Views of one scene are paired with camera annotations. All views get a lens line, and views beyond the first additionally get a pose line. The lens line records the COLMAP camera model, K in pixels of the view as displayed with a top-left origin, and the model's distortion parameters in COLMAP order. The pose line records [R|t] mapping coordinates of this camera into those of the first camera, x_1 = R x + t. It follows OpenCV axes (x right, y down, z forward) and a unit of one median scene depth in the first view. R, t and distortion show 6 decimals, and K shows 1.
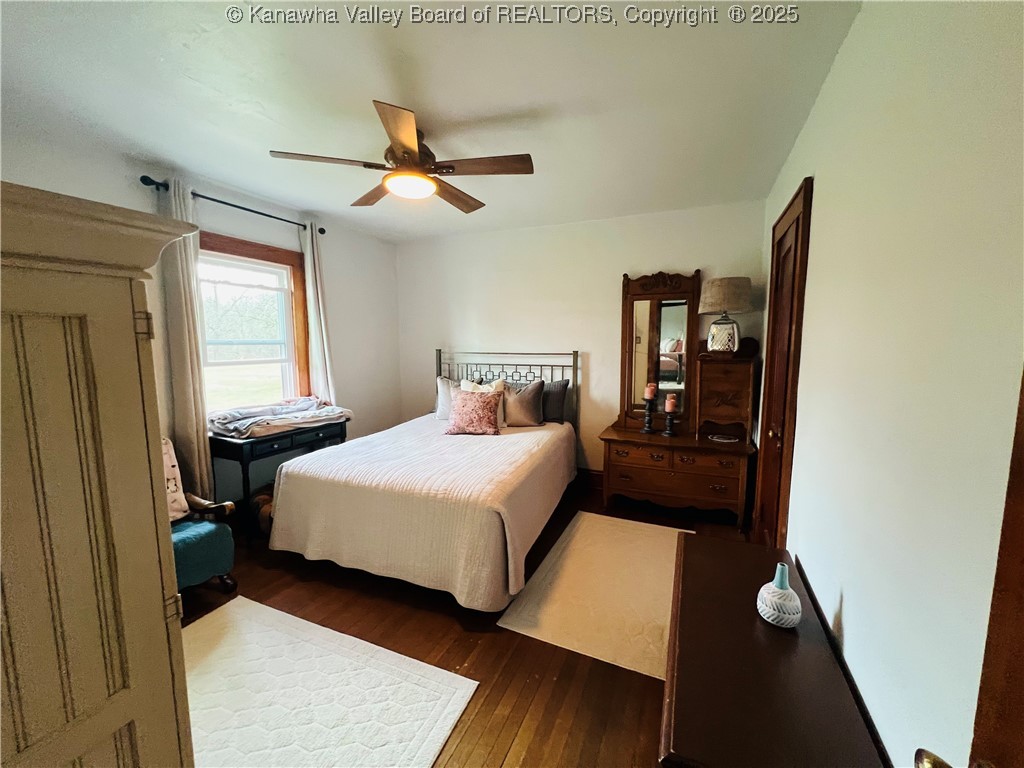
lens RADIAL K [[411.0, 0, 510.3], [0, 411.0, 384.9], [0, 0, 1]] dist [-0.001759, 0.000120]
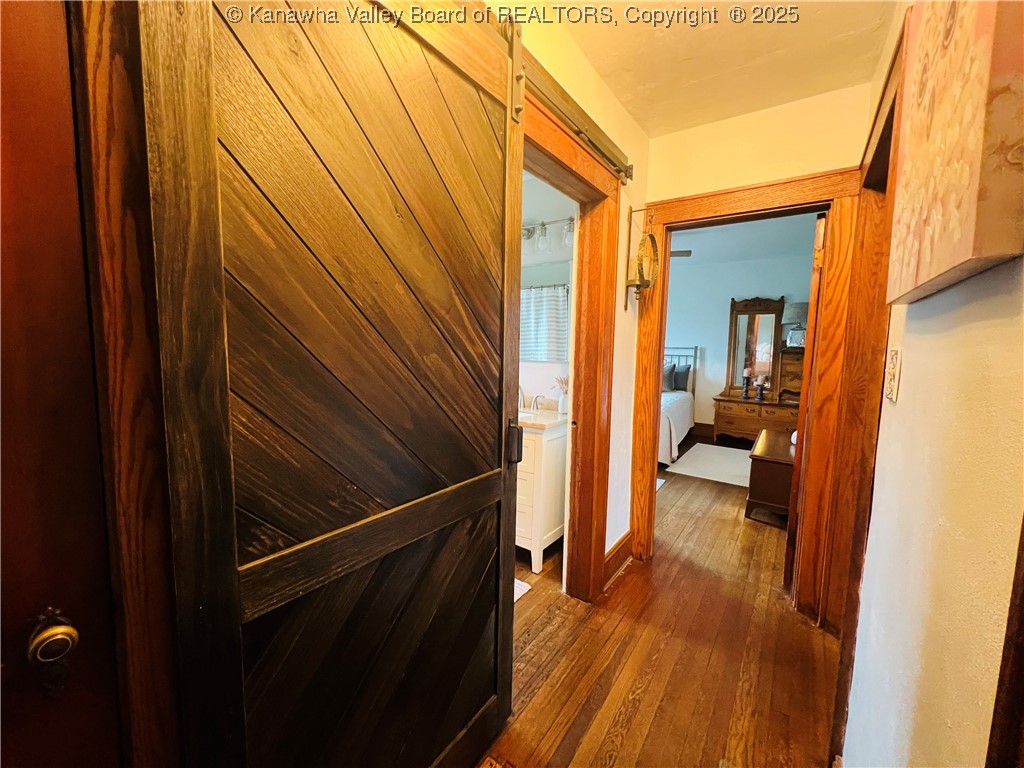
lens RADIAL K [[411.0, 0, 515.4], [0, 411.0, 383.8], [0, 0, 1]] dist [-0.001759, 0.000120]
pose [[0.982629, 0.037403, -0.181770, -0.249660], [-0.039416, 0.999195, -0.007475, 0.107643], [0.181344, 0.014510, 0.983313, -0.722684]]
